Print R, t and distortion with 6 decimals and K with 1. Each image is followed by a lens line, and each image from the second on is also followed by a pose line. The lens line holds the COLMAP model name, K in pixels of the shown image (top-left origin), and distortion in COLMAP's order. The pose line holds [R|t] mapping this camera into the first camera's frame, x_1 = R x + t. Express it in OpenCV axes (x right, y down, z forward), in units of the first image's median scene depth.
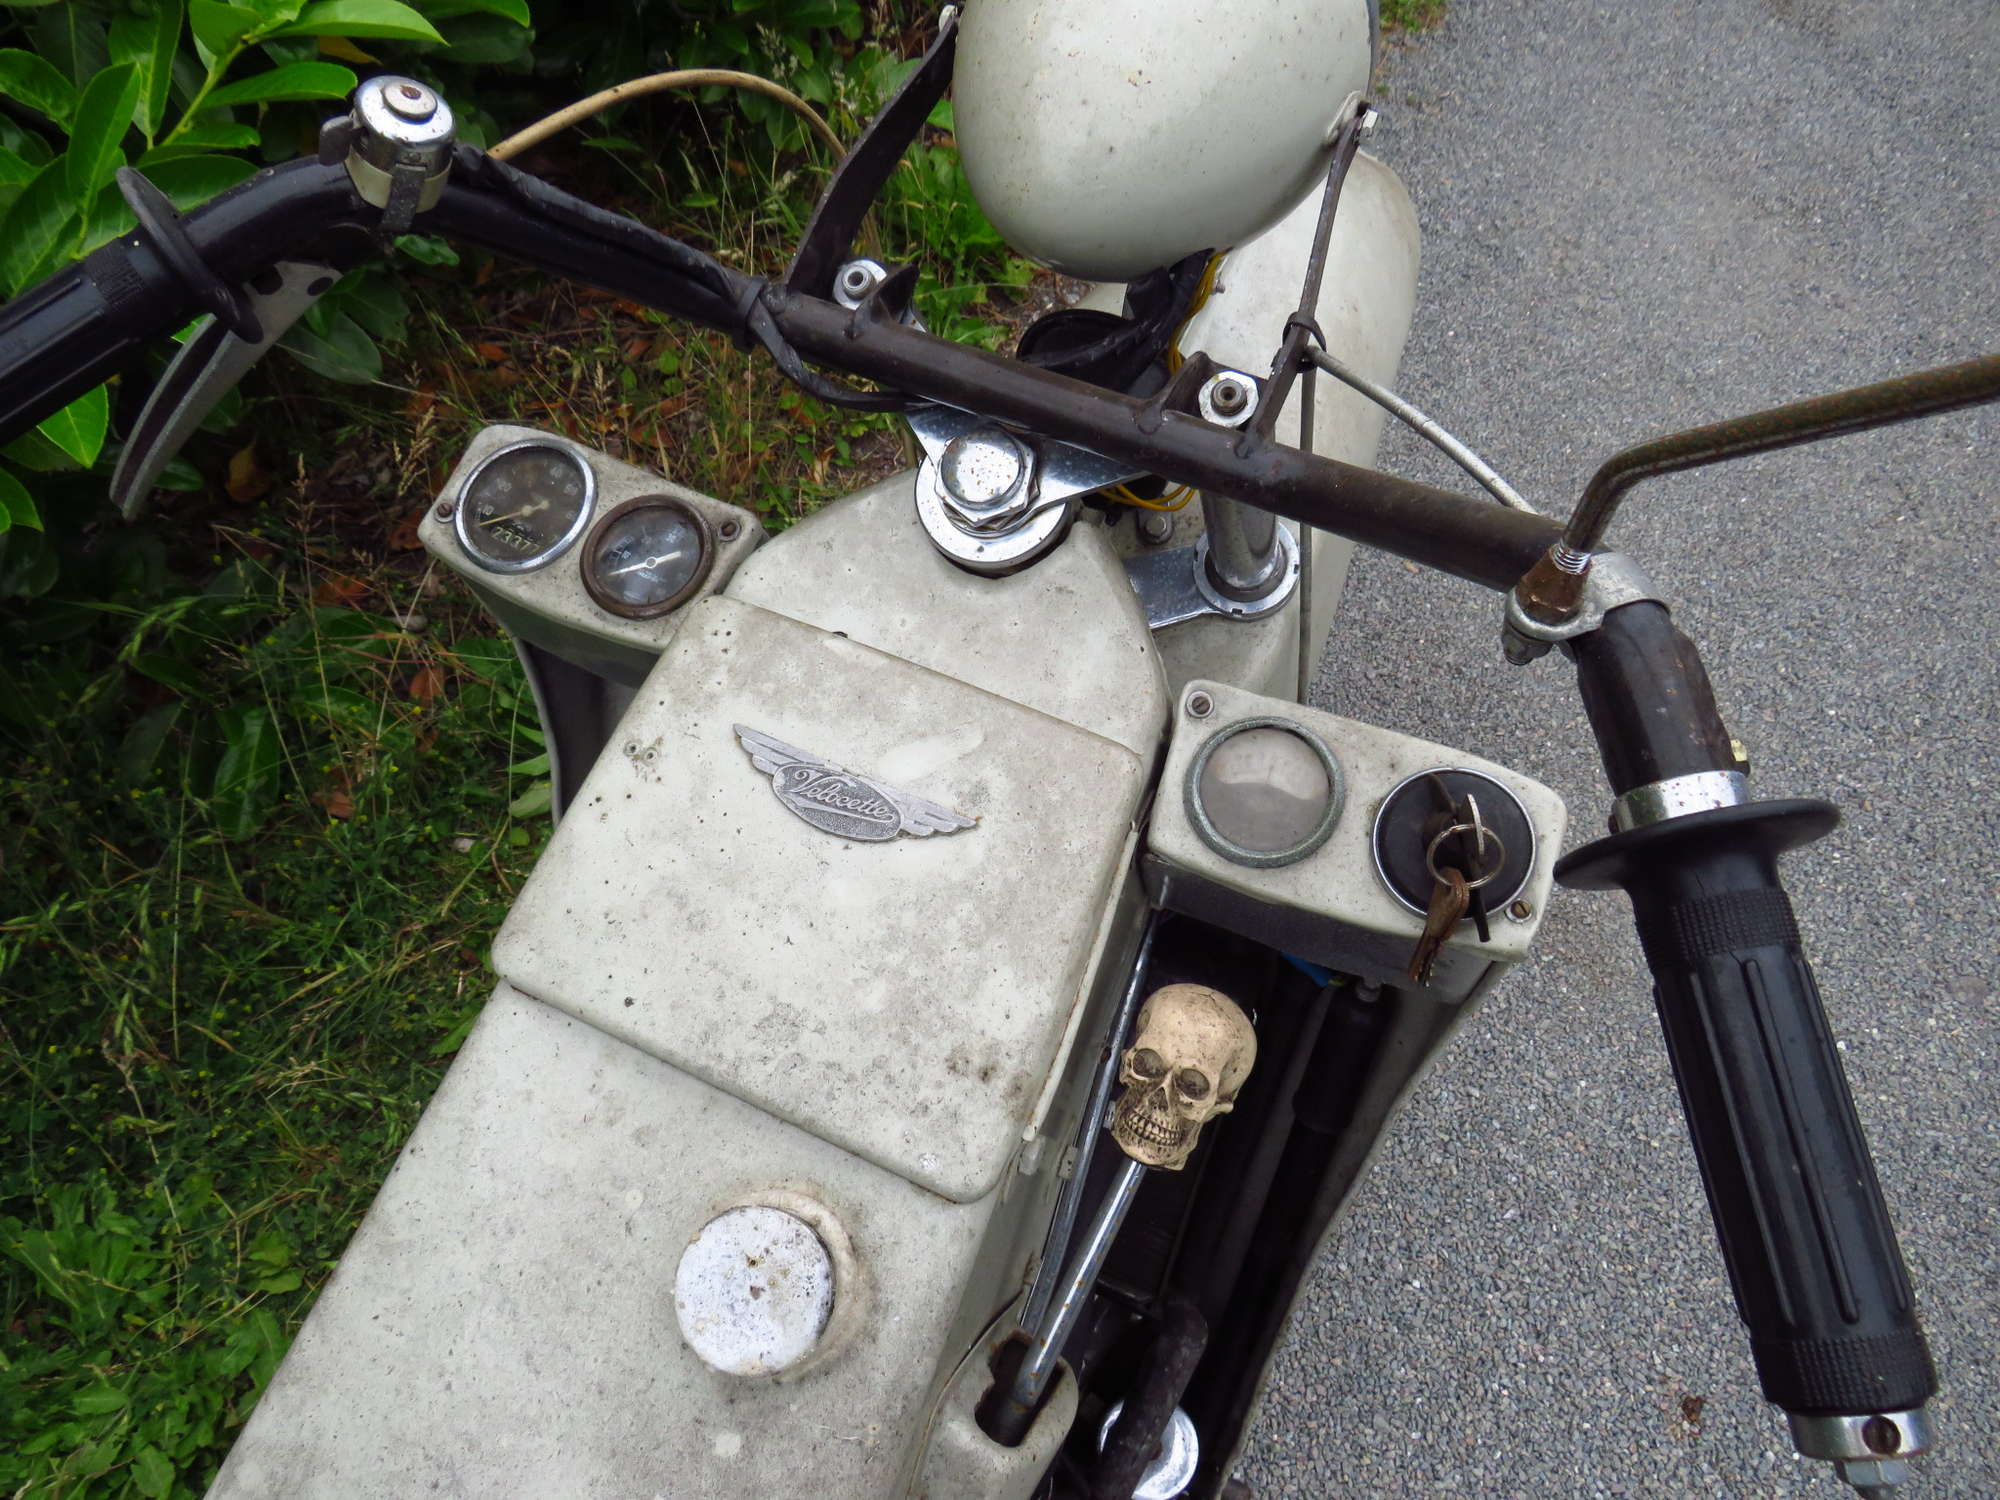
lens RADIAL K [[1400.4, 0, 998.3], [0, 1400.4, 762.4], [0, 0, 1]] dist [-0.013364, -0.014553]
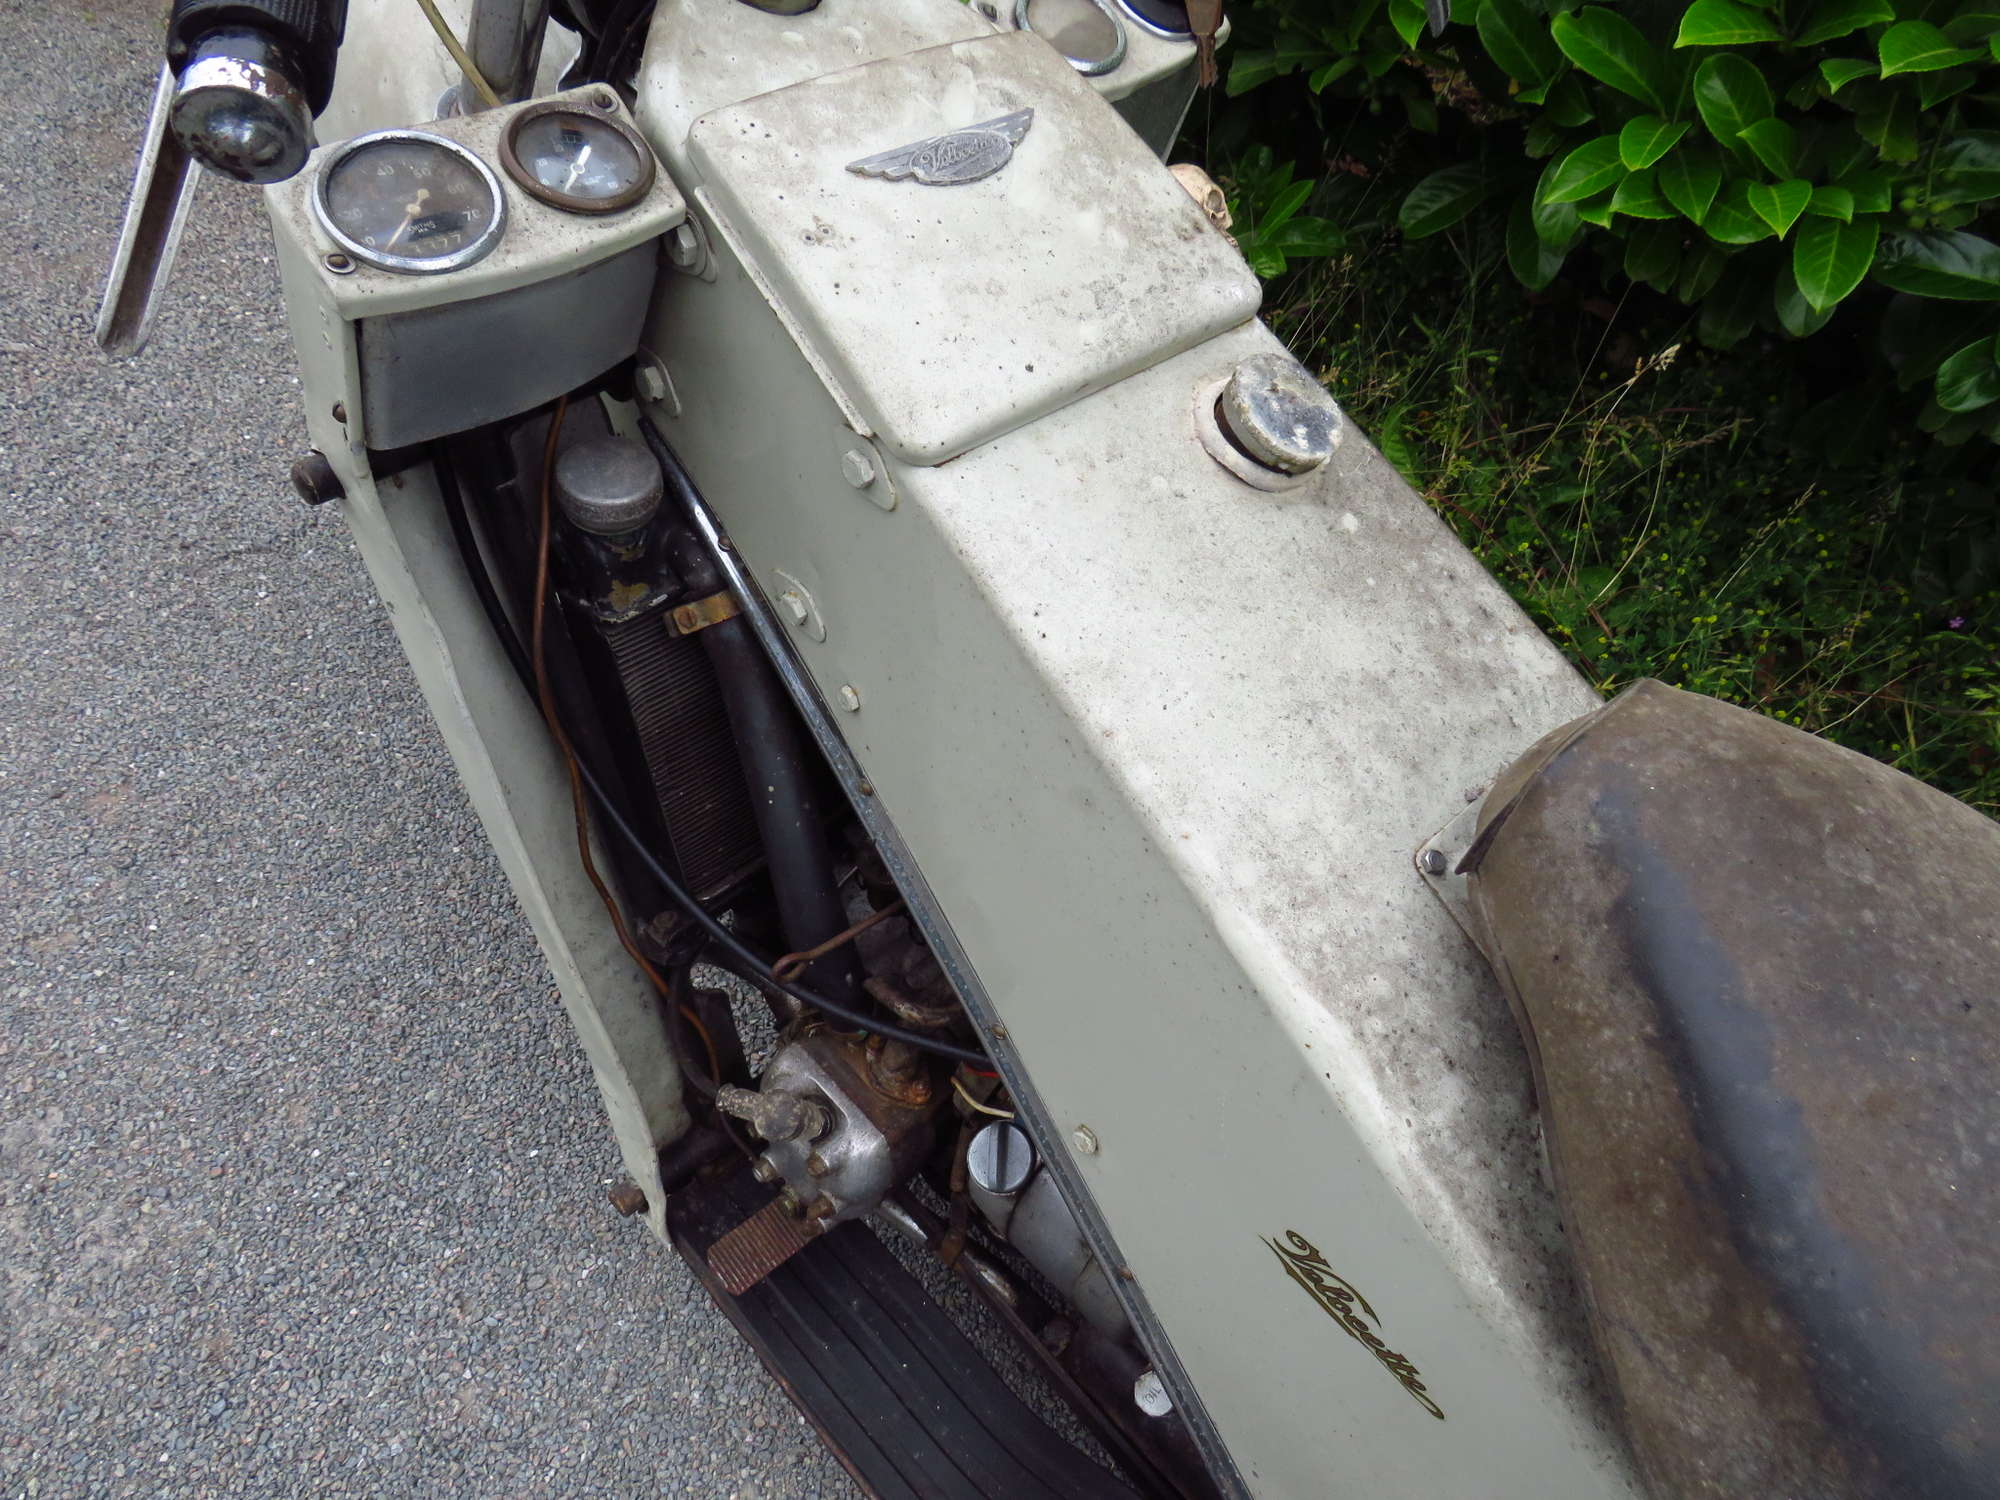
lens RADIAL K [[1400.4, 0, 997.7], [0, 1400.4, 739.9], [0, 0, 1]] dist [-0.013364, -0.014553]
pose [[0.354876, -0.668444, 0.653640, -0.458477], [0.677264, 0.665771, 0.313148, 0.003303], [-0.644497, 0.331558, 0.688980, 0.145176]]
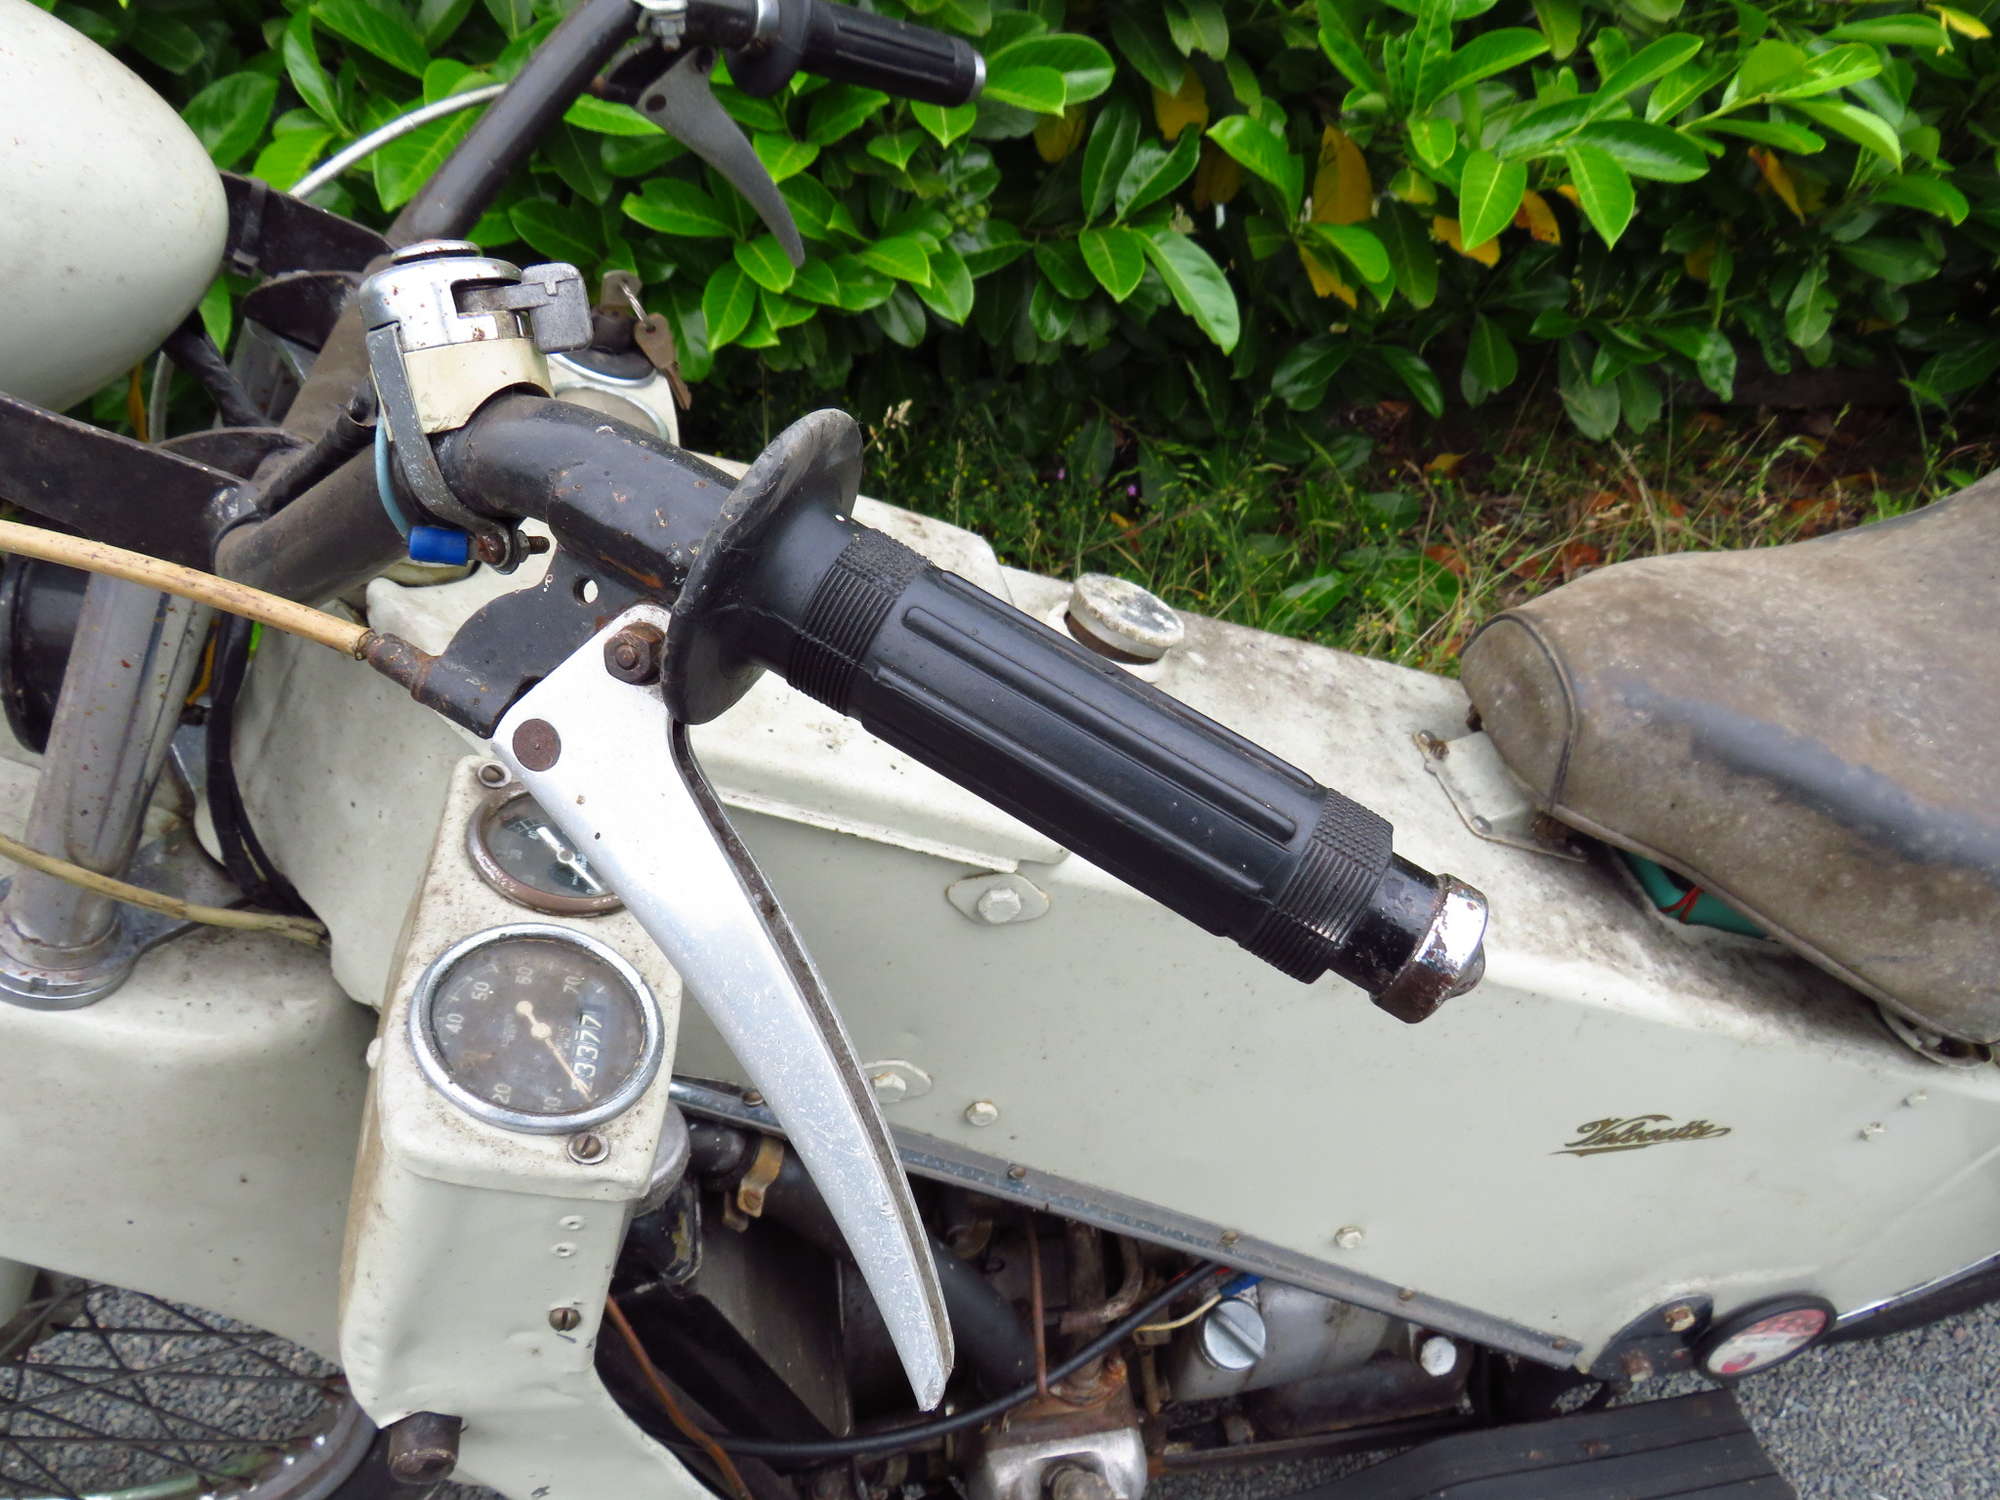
lens RADIAL K [[1400.4, 0, 985.8], [0, 1400.4, 741.4], [0, 0, 1]] dist [-0.013364, -0.014553]
pose [[-0.578773, -0.549796, 0.602285, -0.355954], [0.621350, 0.181018, 0.762336, -0.260820], [-0.528153, 0.815449, 0.236847, 0.305321]]
